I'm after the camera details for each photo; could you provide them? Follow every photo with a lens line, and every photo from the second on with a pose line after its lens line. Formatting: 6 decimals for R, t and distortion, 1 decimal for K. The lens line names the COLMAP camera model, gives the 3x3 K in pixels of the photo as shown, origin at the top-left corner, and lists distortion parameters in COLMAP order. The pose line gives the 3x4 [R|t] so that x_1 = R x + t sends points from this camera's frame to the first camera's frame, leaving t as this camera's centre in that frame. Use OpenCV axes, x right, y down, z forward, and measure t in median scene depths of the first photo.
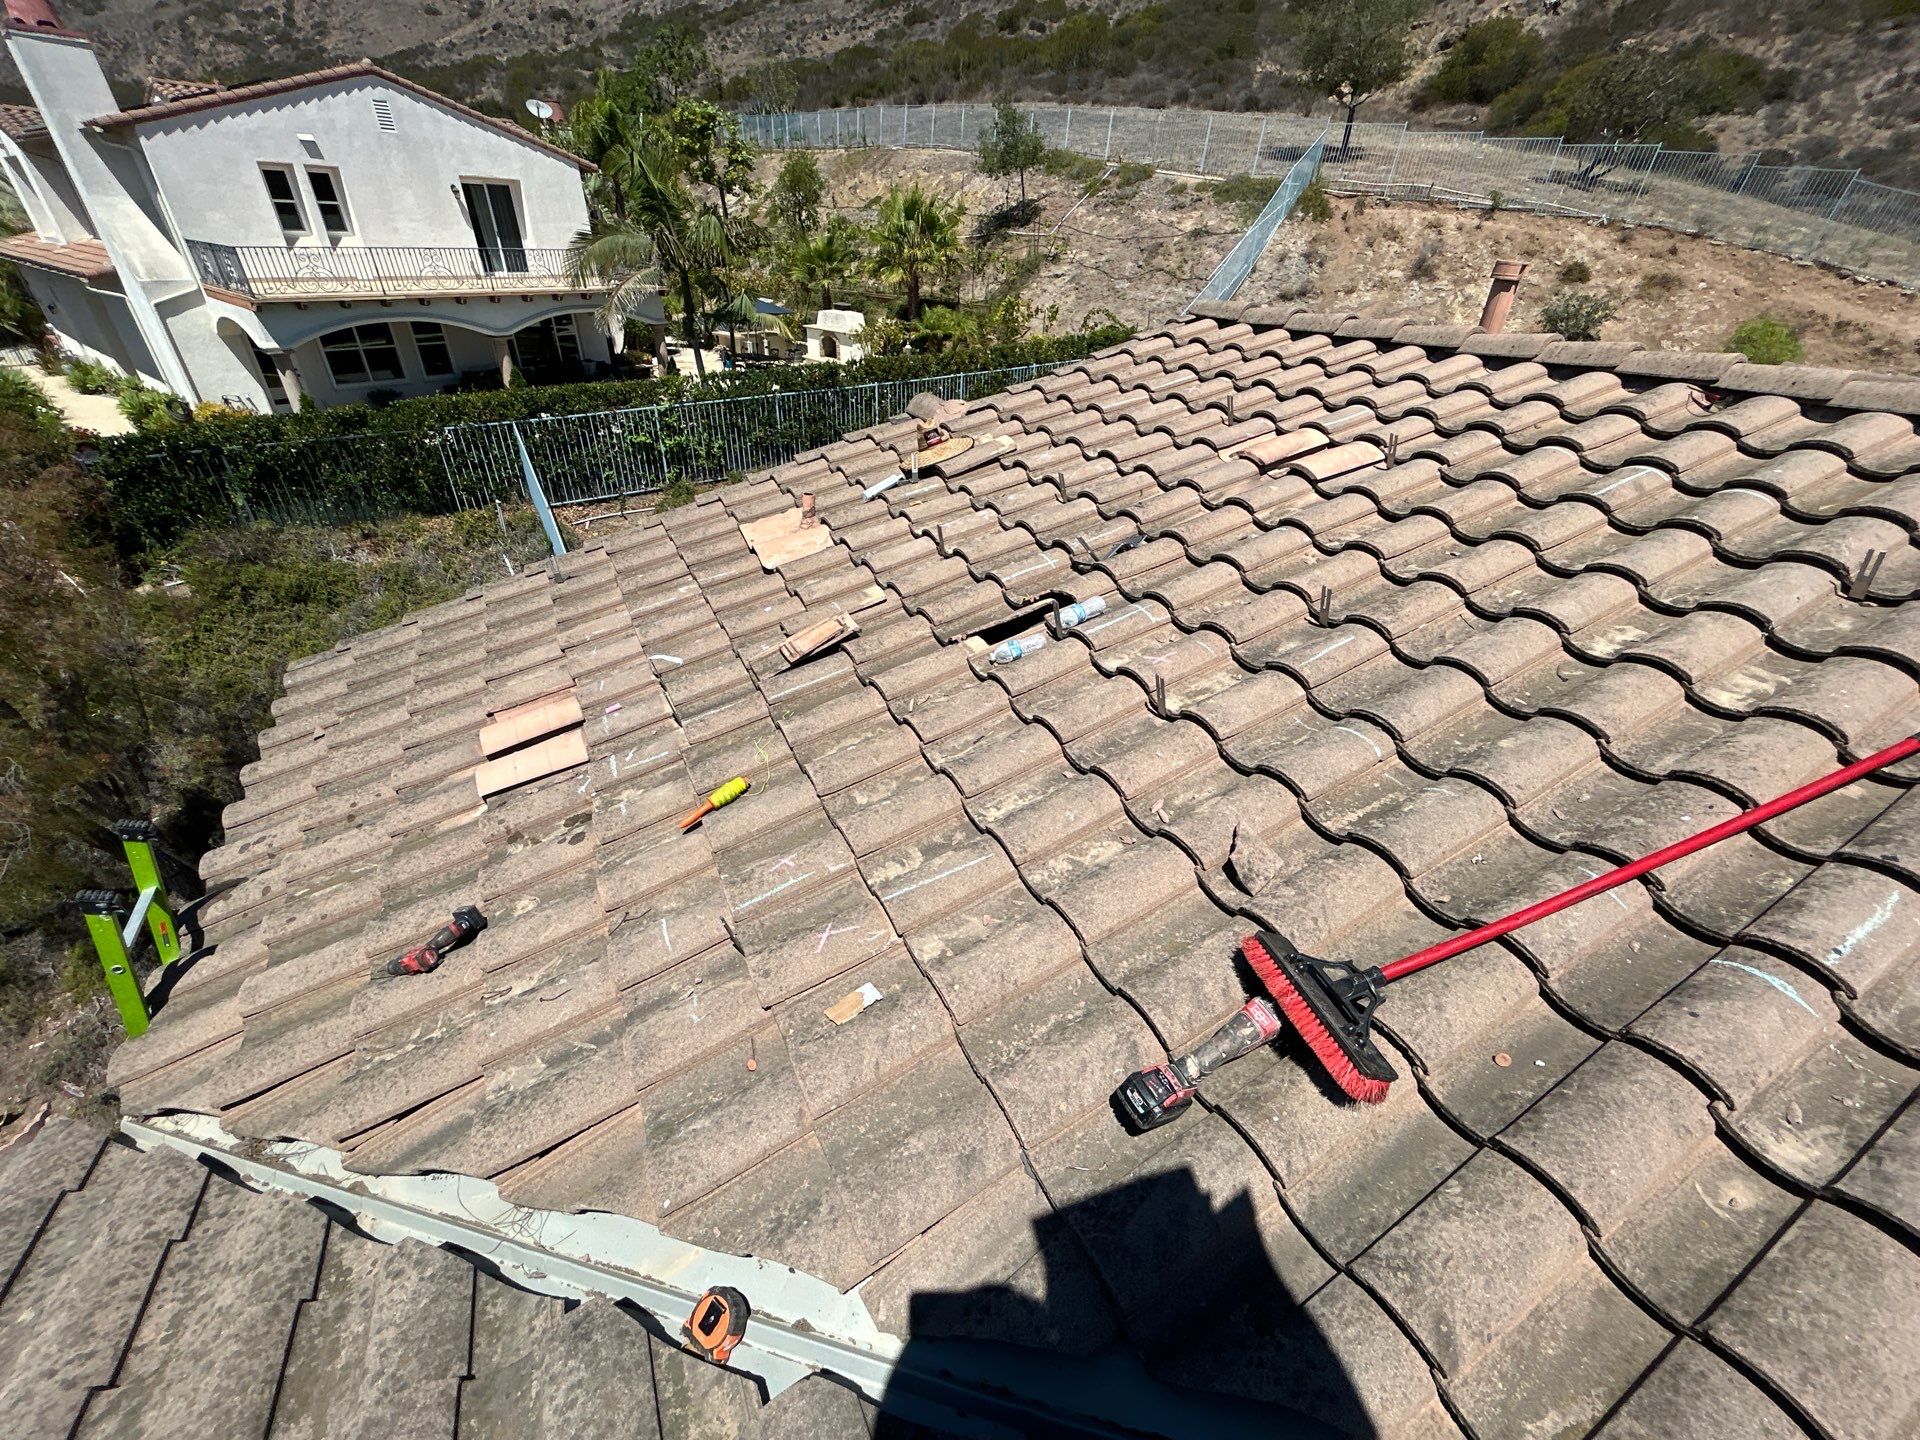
lens RADIAL K [[765.7, 0, 955.0], [0, 765.7, 720.5], [0, 0, 1]] dist [0.003908, -0.000643]
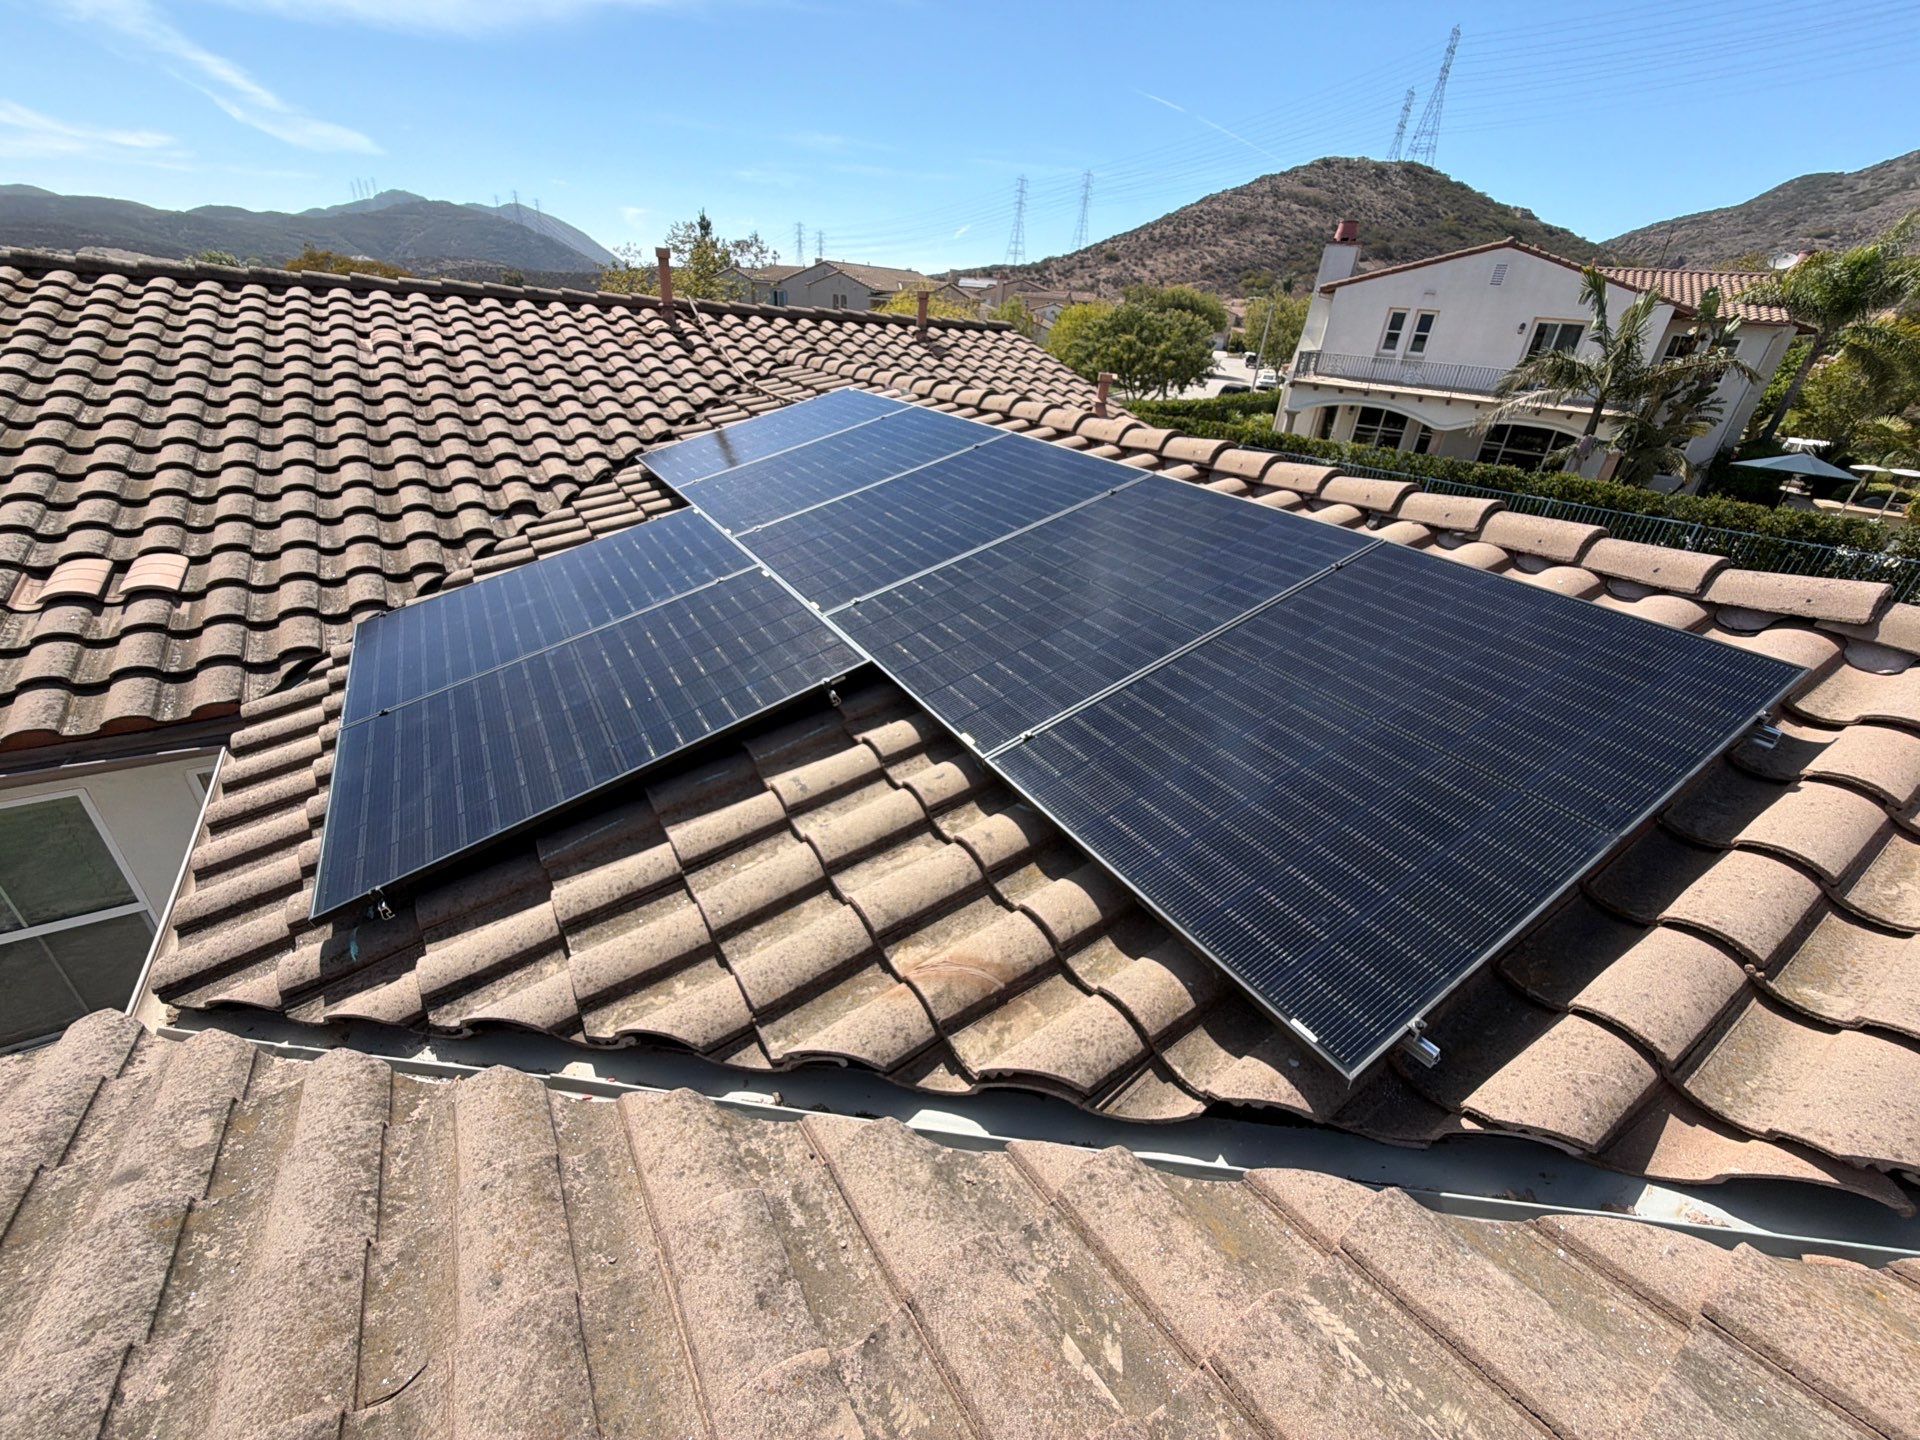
lens RADIAL K [[765.7, 0, 968.7], [0, 765.7, 714.3], [0, 0, 1]] dist [0.003908, -0.000643]
pose [[0.102949, 0.449082, -0.887540, 0.522337], [-0.592360, 0.744482, 0.307987, -0.064755], [0.799069, 0.494036, 0.342662, 0.141271]]
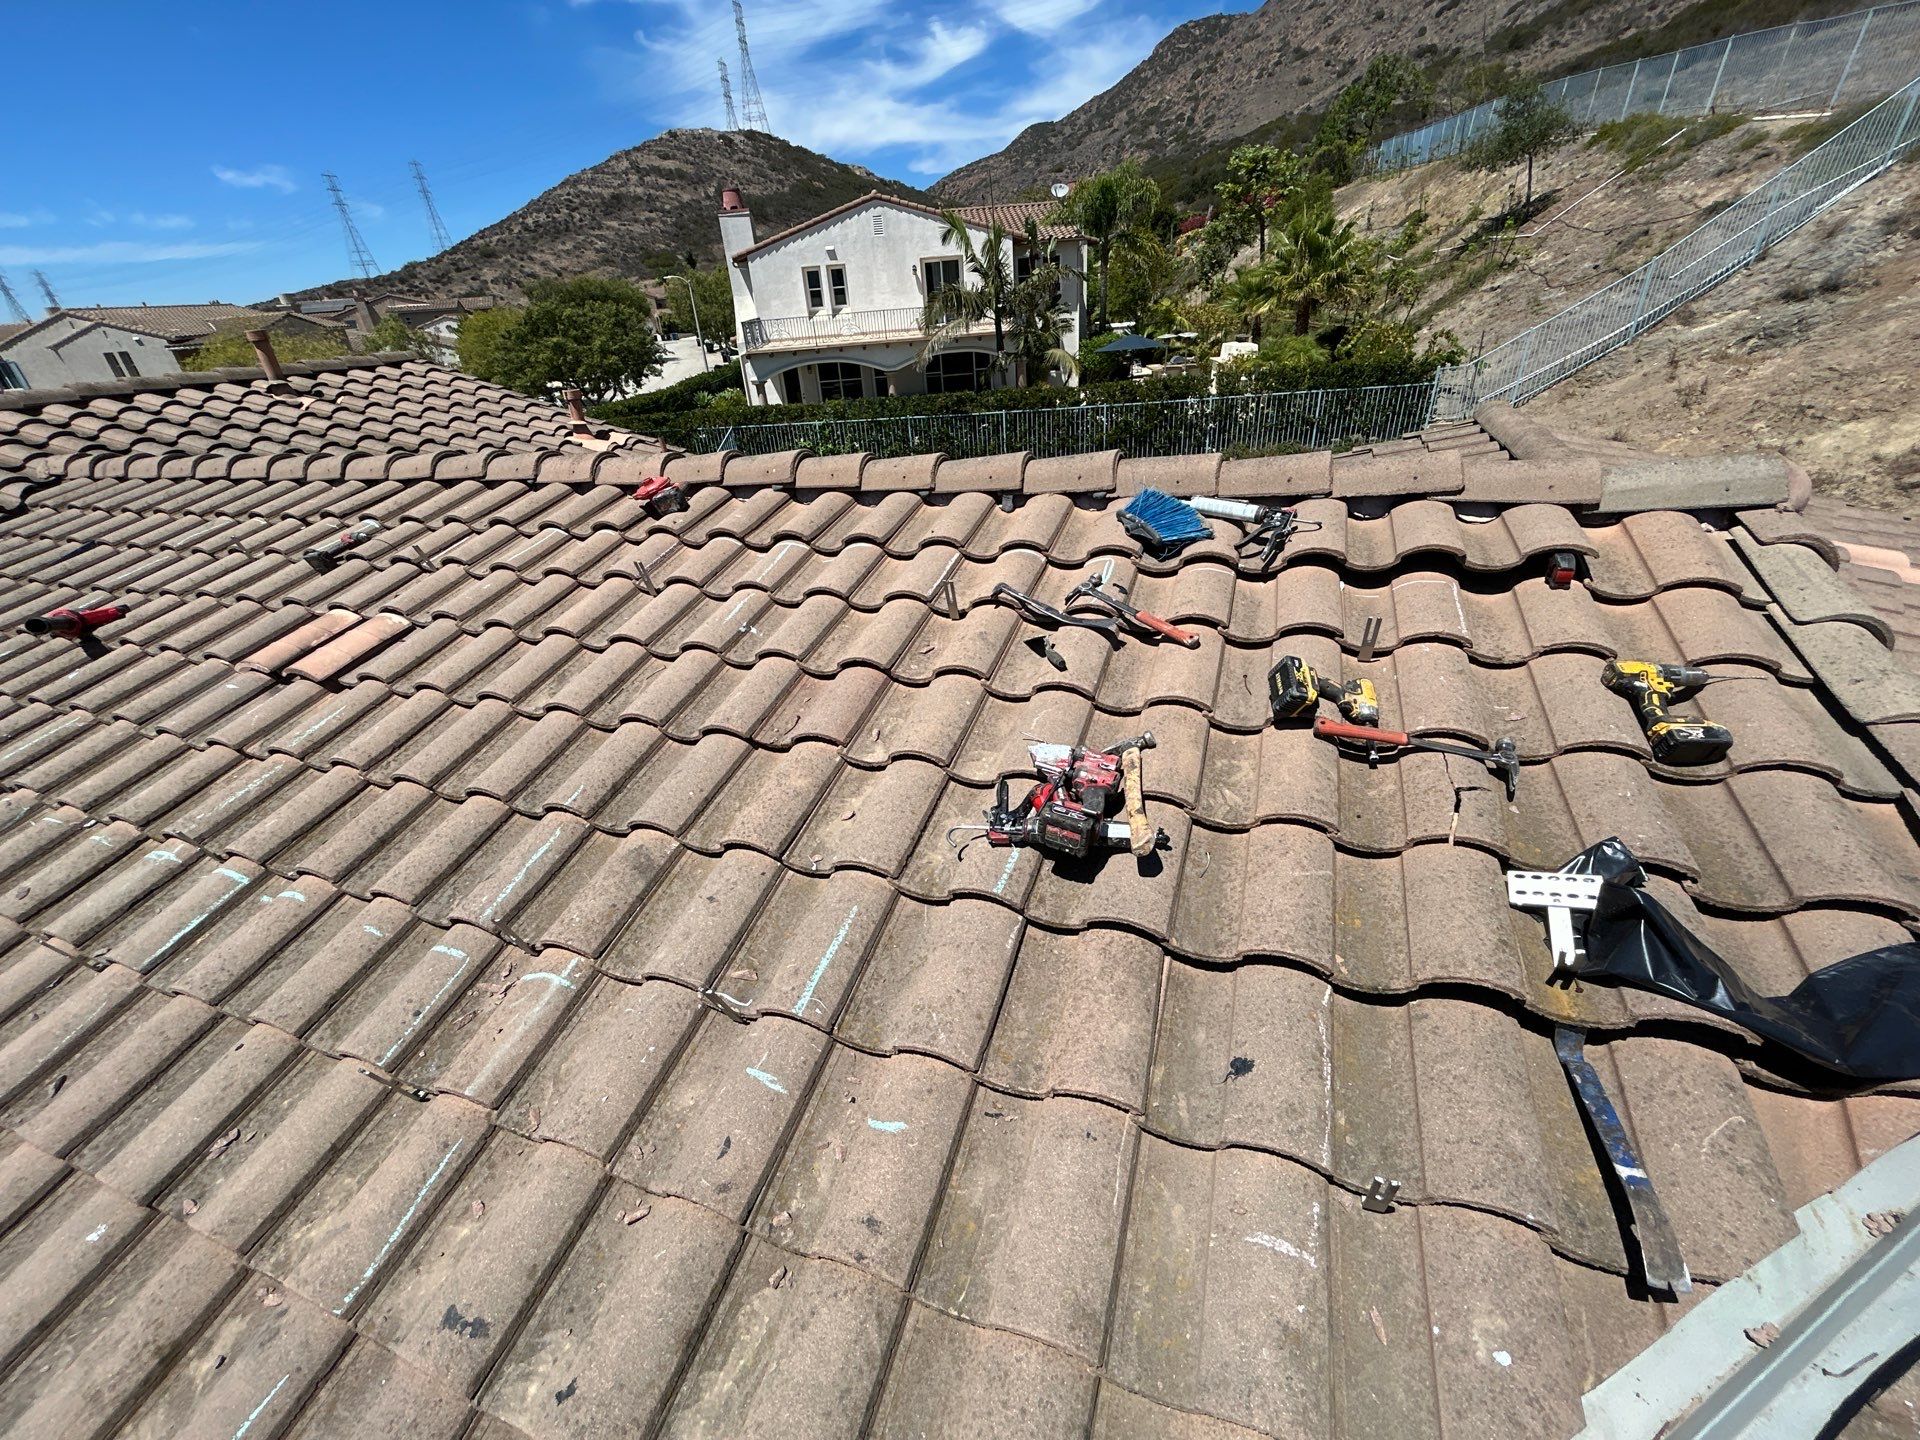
lens RADIAL K [[765.7, 0, 950.6], [0, 765.7, 716.4], [0, 0, 1]] dist [0.003908, -0.000643]
pose [[0.663562, 0.299219, -0.685677, 0.483258], [-0.325232, 0.940770, 0.095795, -0.067685], [0.673728, 0.159439, 0.721575, 0.141002]]
